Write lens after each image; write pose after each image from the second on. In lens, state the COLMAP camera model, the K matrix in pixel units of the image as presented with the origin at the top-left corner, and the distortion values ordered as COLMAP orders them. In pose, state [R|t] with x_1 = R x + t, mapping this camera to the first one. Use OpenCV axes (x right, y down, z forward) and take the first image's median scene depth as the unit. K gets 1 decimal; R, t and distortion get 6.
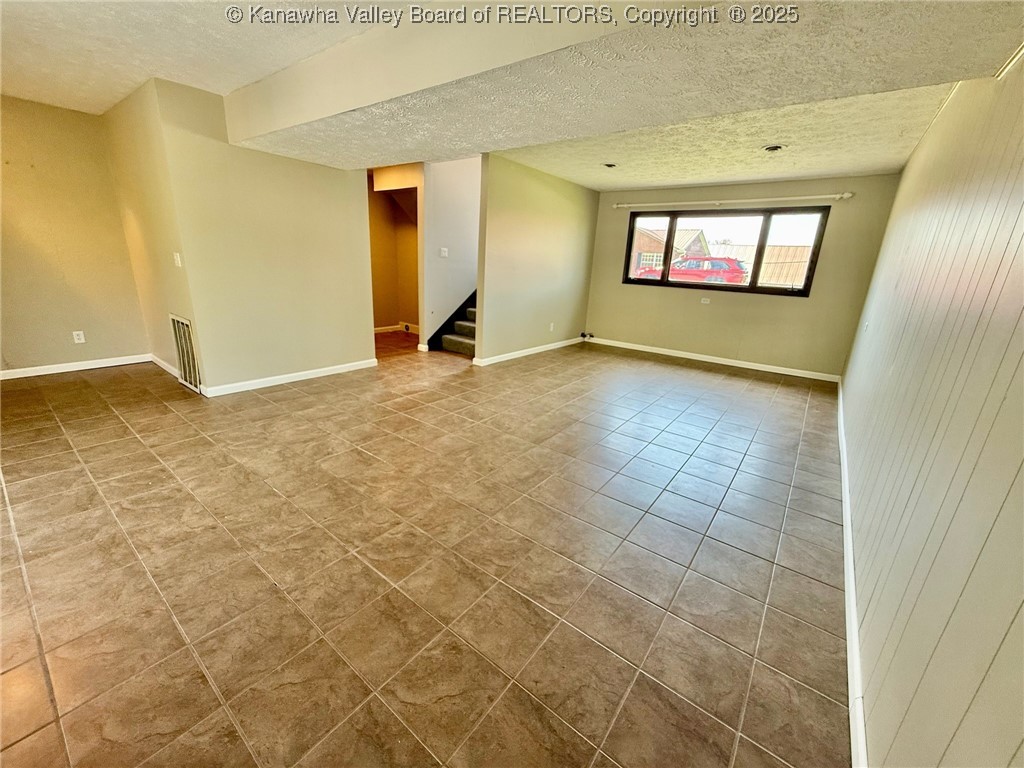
lens RADIAL K [[411.8, 0, 508.3], [0, 411.8, 383.9], [0, 0, 1]] dist [0.001423, -0.000020]
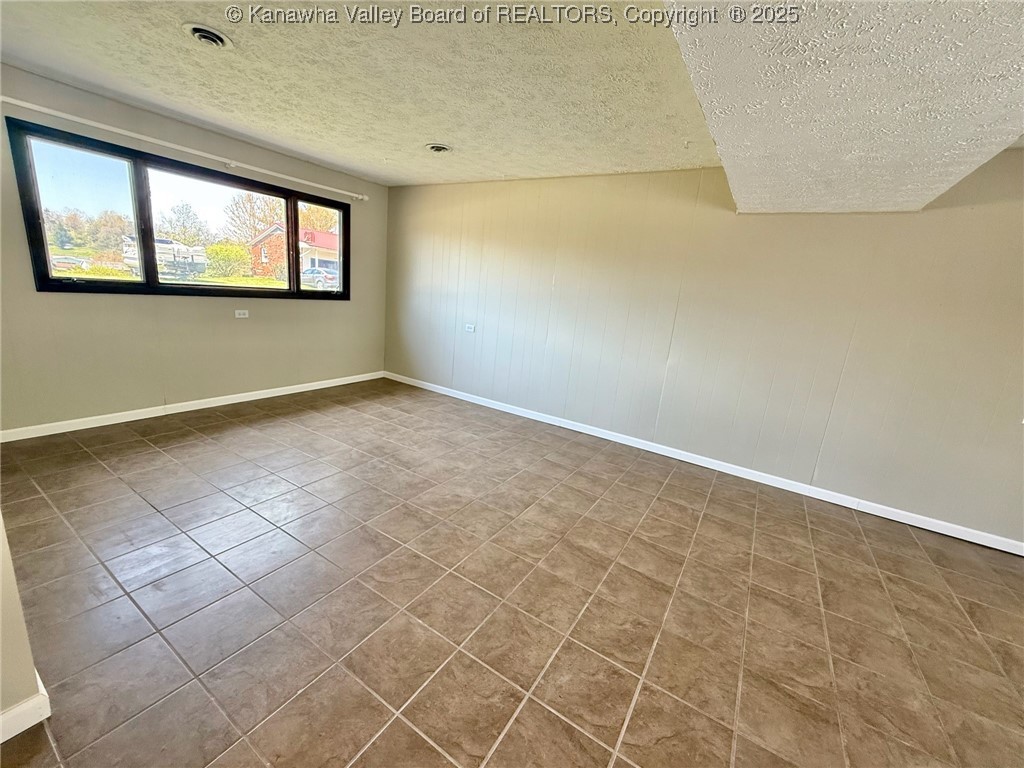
lens RADIAL K [[411.8, 0, 510.9], [0, 411.8, 383.2], [0, 0, 1]] dist [0.001423, -0.000020]
pose [[-0.093771, -0.279604, 0.955525, -0.338593], [0.194700, 0.936073, 0.293018, -0.309552], [-0.976370, 0.213517, -0.033337, 0.930262]]
